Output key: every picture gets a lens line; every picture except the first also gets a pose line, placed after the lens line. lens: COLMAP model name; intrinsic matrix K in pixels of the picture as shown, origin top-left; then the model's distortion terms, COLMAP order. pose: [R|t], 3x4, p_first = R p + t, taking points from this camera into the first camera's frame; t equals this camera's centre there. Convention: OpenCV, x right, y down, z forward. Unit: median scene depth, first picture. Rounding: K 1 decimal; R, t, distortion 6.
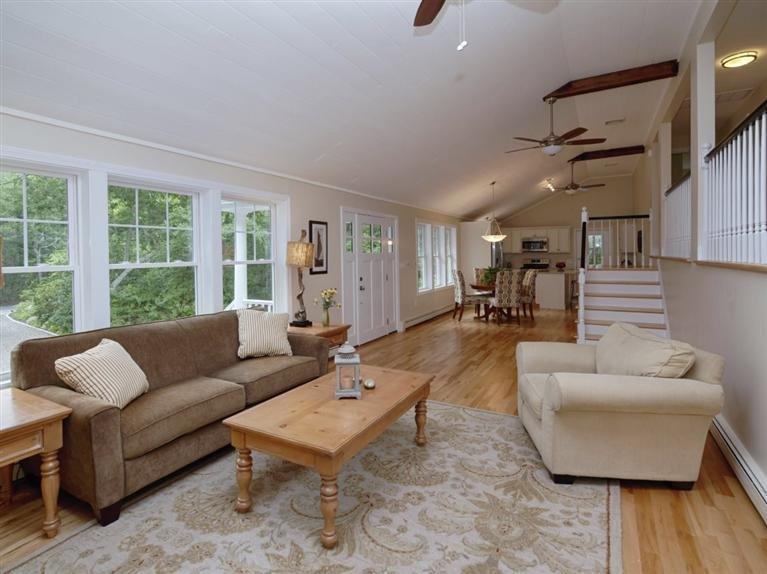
lens RADIAL K [[417.3, 0, 383.2], [0, 417.3, 262.8], [0, 0, 1]] dist [0.035332, 0.000323]
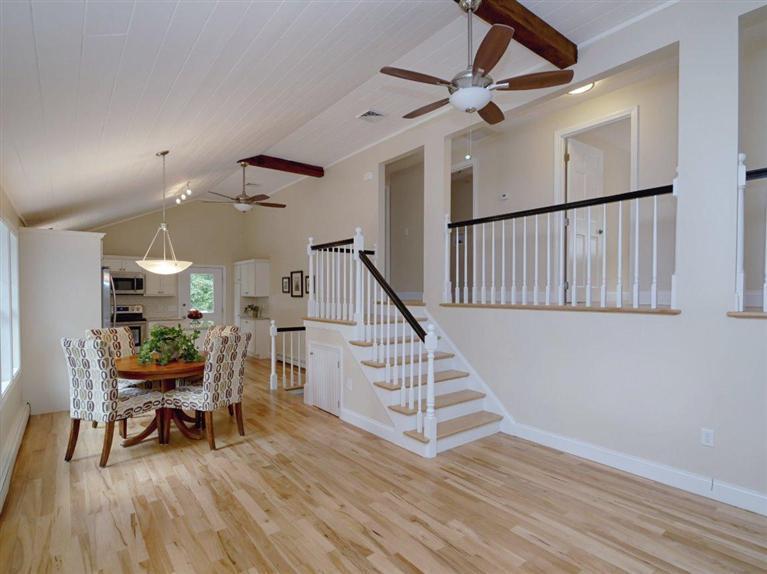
lens RADIAL K [[412.7, 0, 382.9], [0, 412.7, 299.1], [0, 0, 1]] dist [0.000026, -0.001482]
pose [[0.418106, -0.001042, 0.908398, -0.066383], [0.015651, 0.999859, -0.006057, -0.014402], [-0.908263, 0.016749, 0.418063, 0.564940]]
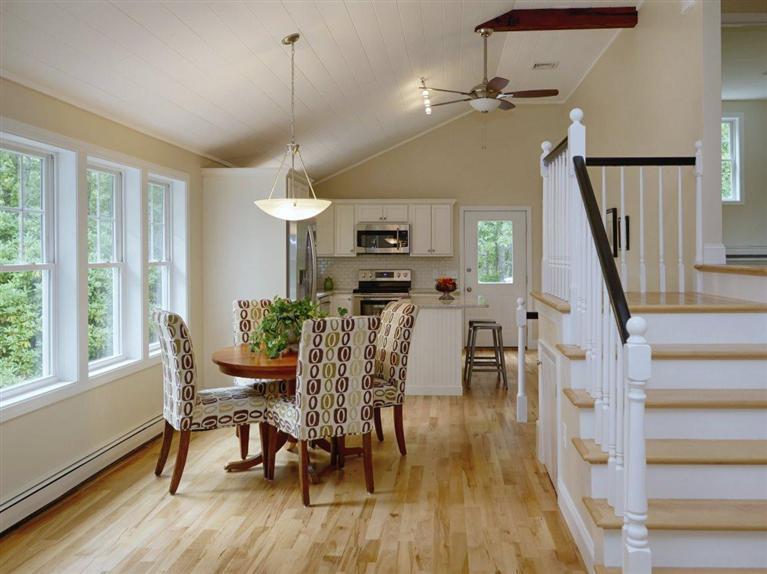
lens RADIAL K [[684.8, 0, 422.9], [0, 684.8, 247.1], [0, 0, 1]] dist [0.003166, 0.011287]
pose [[0.903819, 0.013511, 0.427702, 0.129029], [0.002625, 0.999308, -0.037115, -0.009887], [-0.427907, 0.034668, 0.903157, 0.477992]]
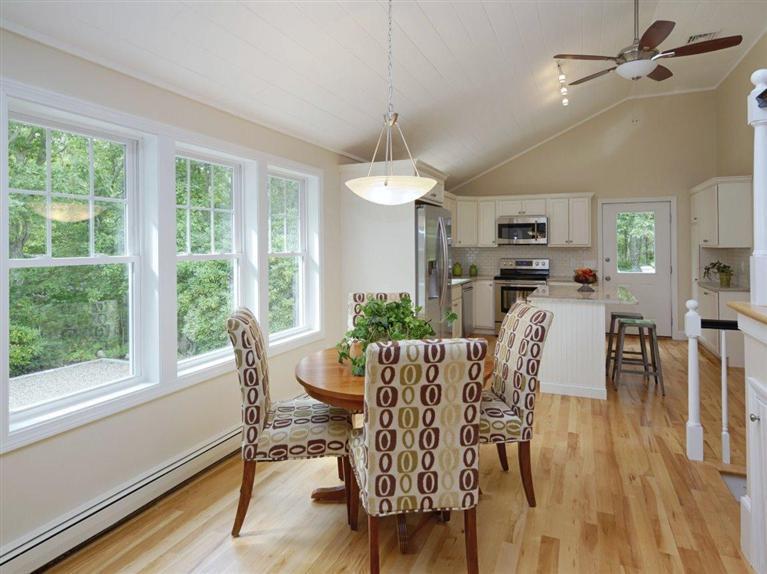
lens RADIAL K [[463.6, 0, 389.0], [0, 463.6, 241.9], [0, 0, 1]] dist [-0.000448, 0.002468]
pose [[0.996403, 0.007665, 0.084395, 0.237768], [-0.004941, 0.999462, -0.032437, -0.016849], [-0.084598, 0.031904, 0.995904, 0.701575]]
